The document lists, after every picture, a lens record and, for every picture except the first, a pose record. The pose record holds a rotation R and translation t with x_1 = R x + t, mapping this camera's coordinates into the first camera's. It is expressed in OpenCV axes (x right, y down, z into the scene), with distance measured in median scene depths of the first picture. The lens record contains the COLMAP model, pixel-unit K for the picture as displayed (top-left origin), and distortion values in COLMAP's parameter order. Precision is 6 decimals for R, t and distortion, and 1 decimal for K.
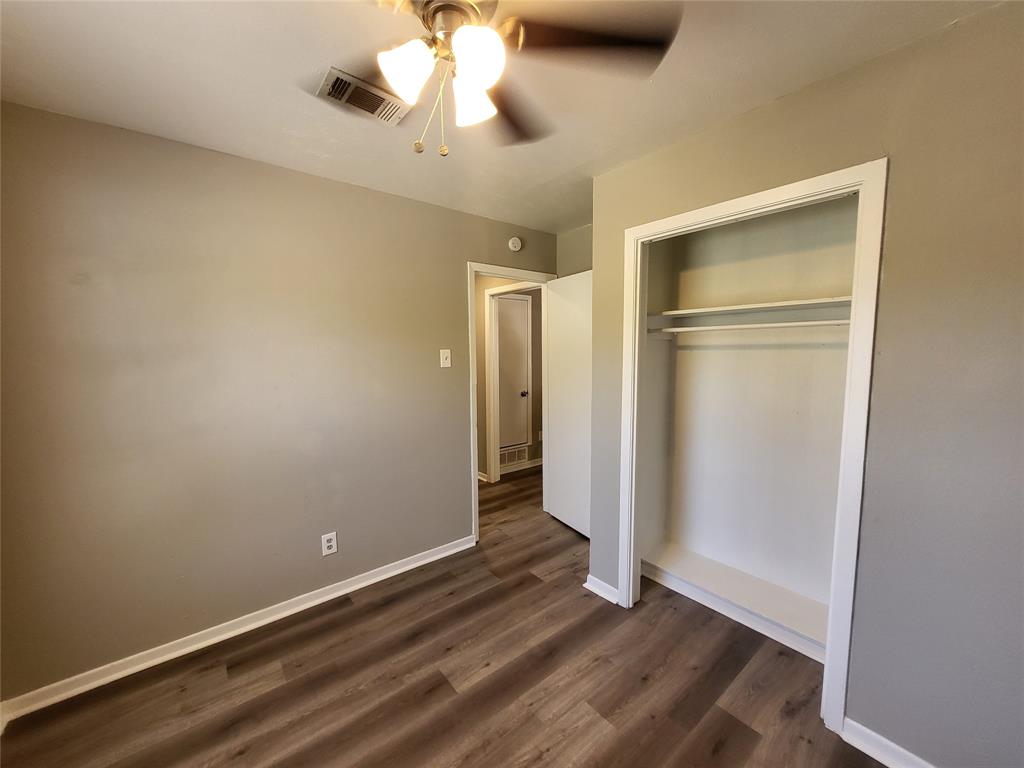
lens RADIAL K [[400.2, 0, 519.4], [0, 400.2, 383.8], [0, 0, 1]] dist [0.002030, -0.000467]
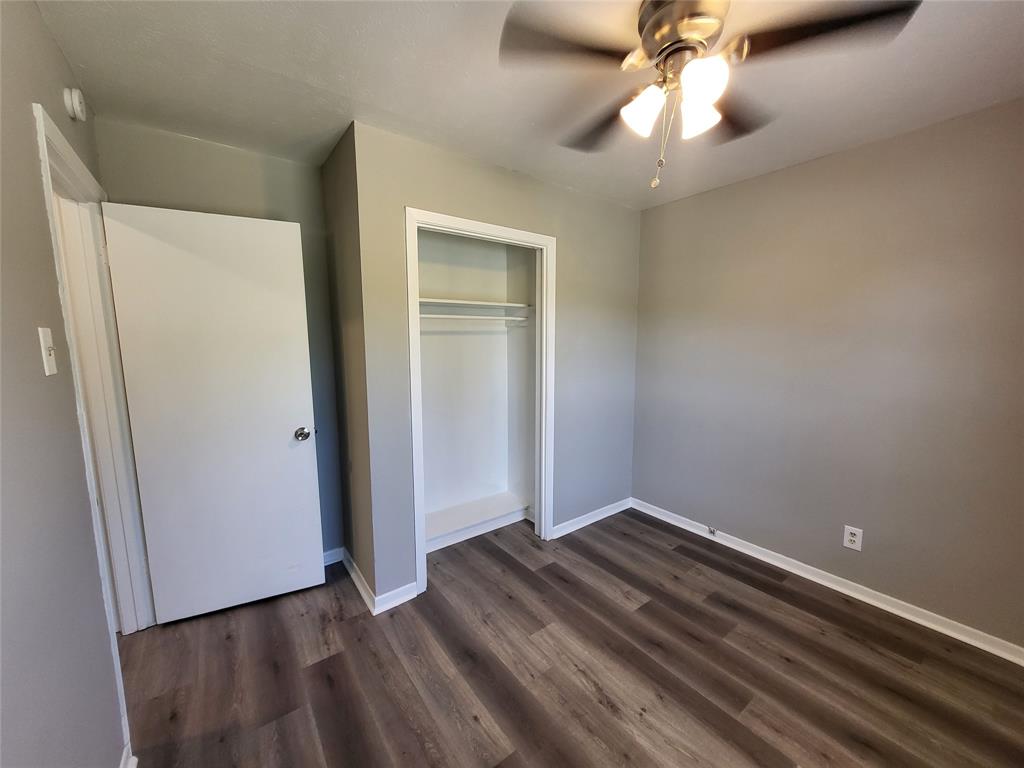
lens RADIAL K [[400.2, 0, 515.6], [0, 400.2, 385.0], [0, 0, 1]] dist [0.002030, -0.000467]
pose [[0.038666, -0.111827, 0.992975, -0.834945], [0.093754, 0.989741, 0.107812, -0.050820], [-0.994844, 0.088927, 0.048754, 0.846503]]
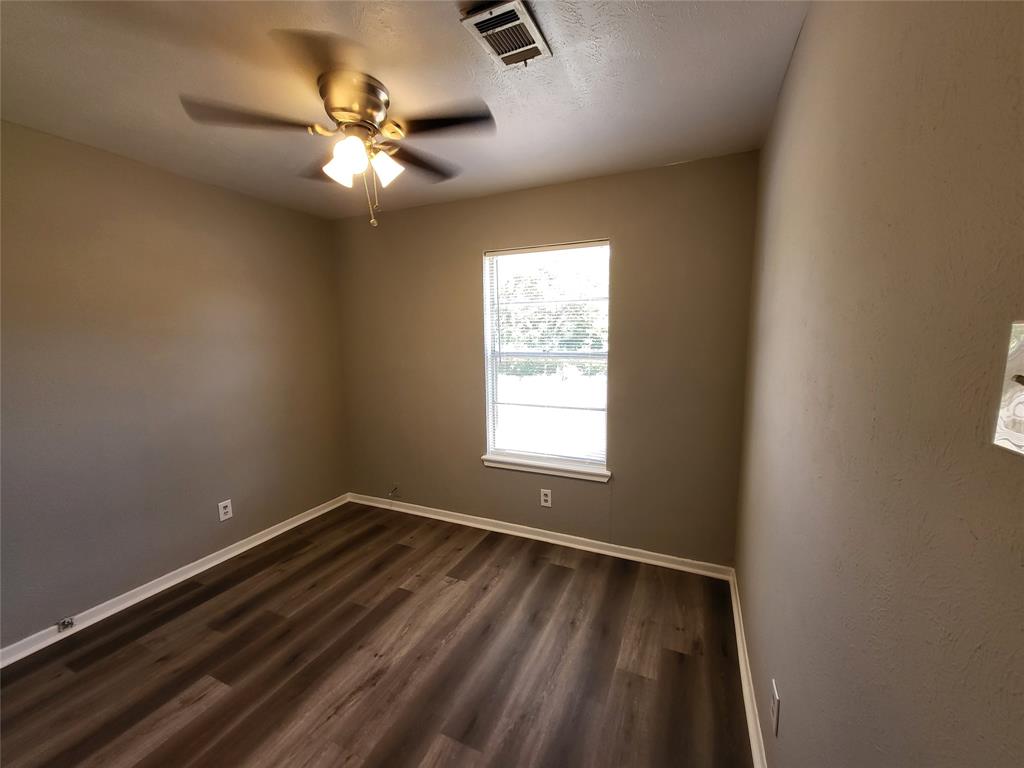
lens RADIAL K [[400.2, 0, 520.6], [0, 400.2, 389.0], [0, 0, 1]] dist [0.002030, -0.000467]
pose [[-0.891397, 0.078176, -0.446431, 0.019836], [-0.024160, 0.975415, 0.219048, -0.139601], [0.452580, 0.206045, -0.867593, 1.588457]]
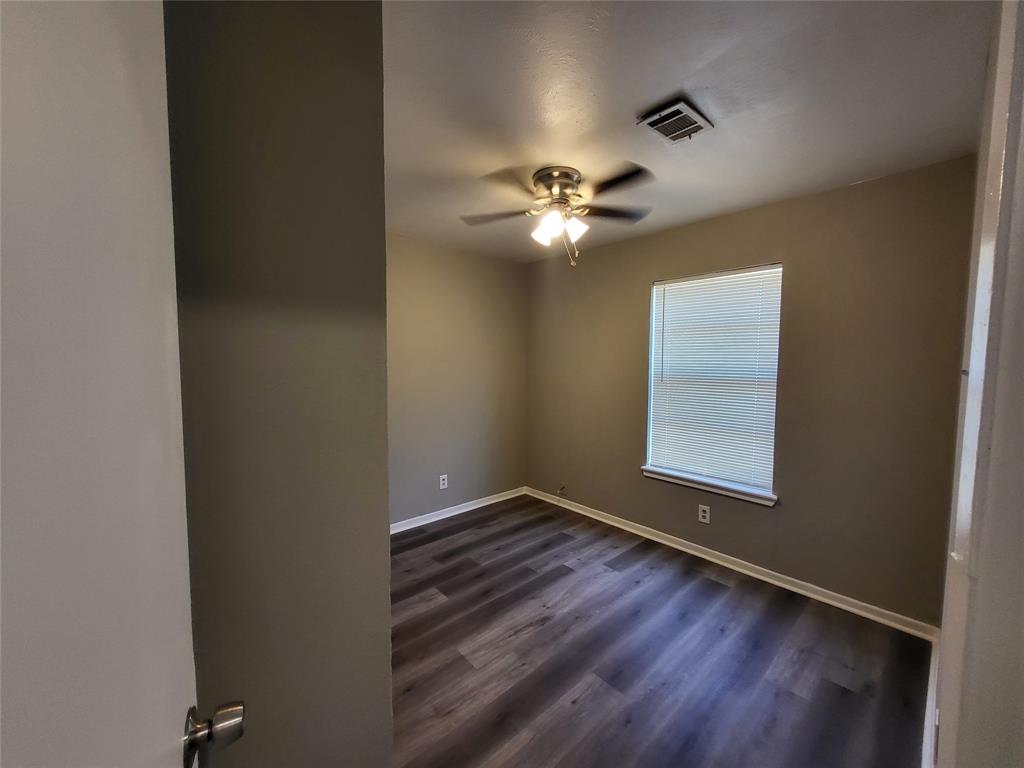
lens RADIAL K [[400.2, 0, 520.3], [0, 400.2, 387.6], [0, 0, 1]] dist [0.002030, -0.000467]
pose [[-0.998453, 0.010638, -0.054580, 0.083936], [0.001489, 0.986292, 0.165003, -0.148953], [0.055588, 0.164667, -0.984782, 1.819903]]
